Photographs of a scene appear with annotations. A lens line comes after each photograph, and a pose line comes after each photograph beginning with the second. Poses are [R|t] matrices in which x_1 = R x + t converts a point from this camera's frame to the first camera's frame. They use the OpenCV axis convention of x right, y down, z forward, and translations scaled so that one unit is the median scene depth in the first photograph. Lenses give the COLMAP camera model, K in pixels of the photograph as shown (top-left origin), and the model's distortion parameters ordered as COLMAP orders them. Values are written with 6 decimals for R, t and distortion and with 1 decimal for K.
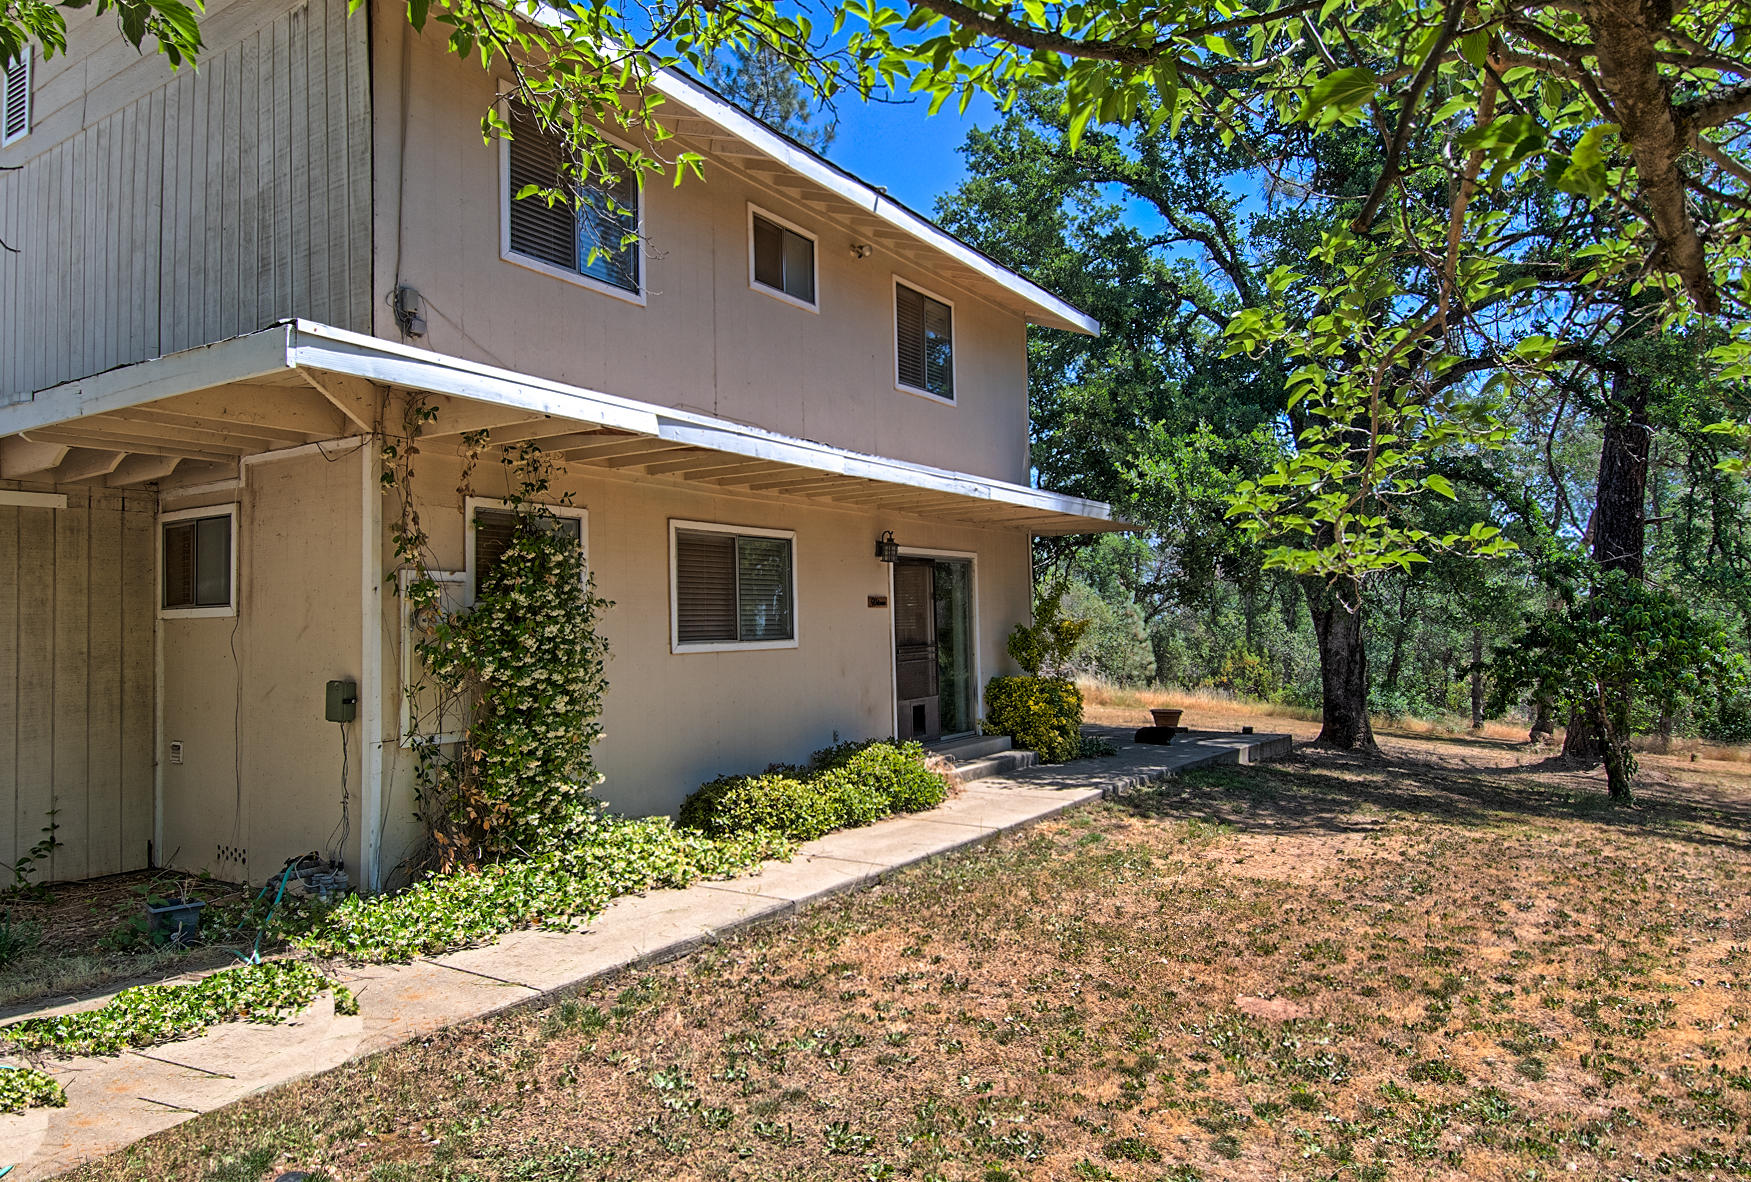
lens RADIAL K [[1116.3, 0, 875.5], [0, 1116.3, 591.0], [0, 0, 1]] dist [0.059637, 0.000403]
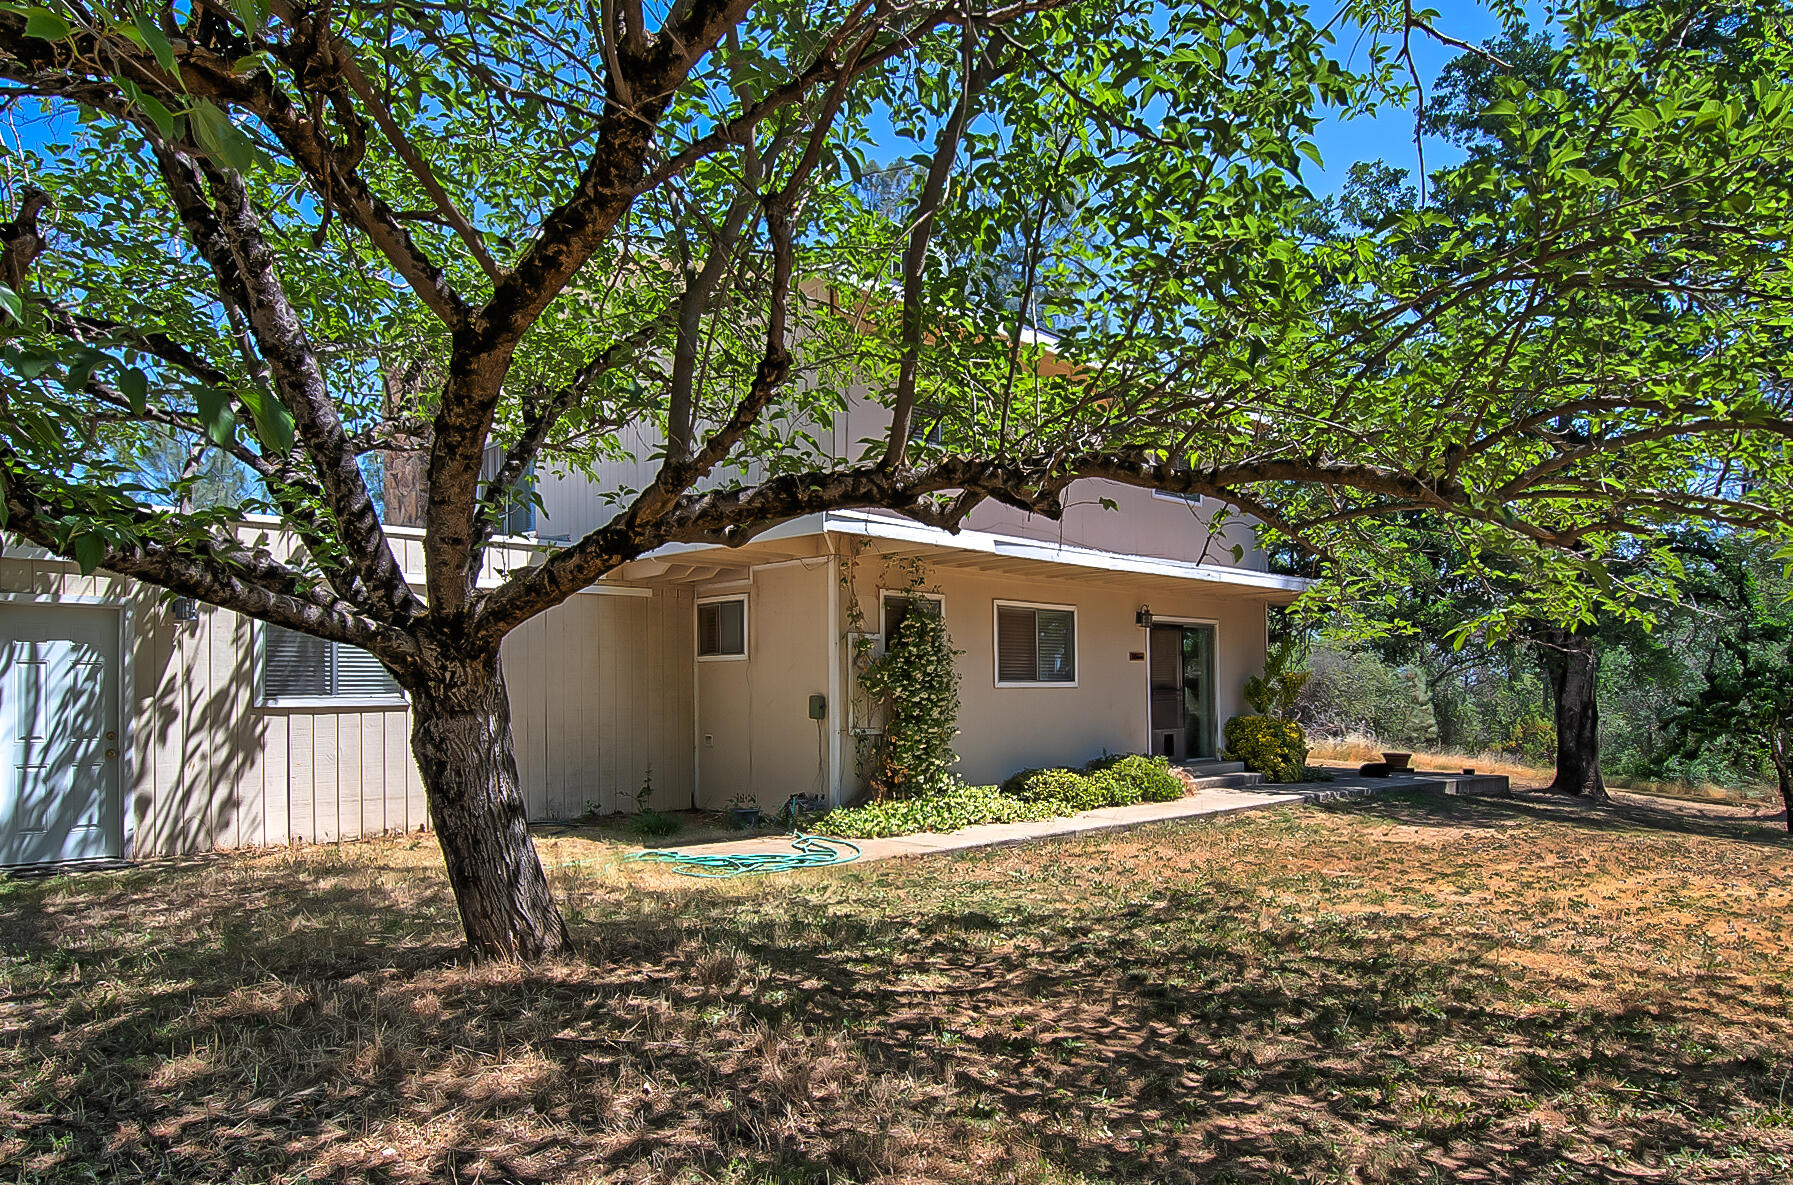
lens RADIAL K [[1102.3, 0, 893.4], [0, 1102.3, 673.2], [0, 0, 1]] dist [-0.003223, -0.001003]
pose [[0.972550, 0.009614, -0.232497, 0.033436], [-0.005510, 0.999817, 0.018295, 0.009213], [0.232630, -0.016511, 0.972425, -0.499263]]
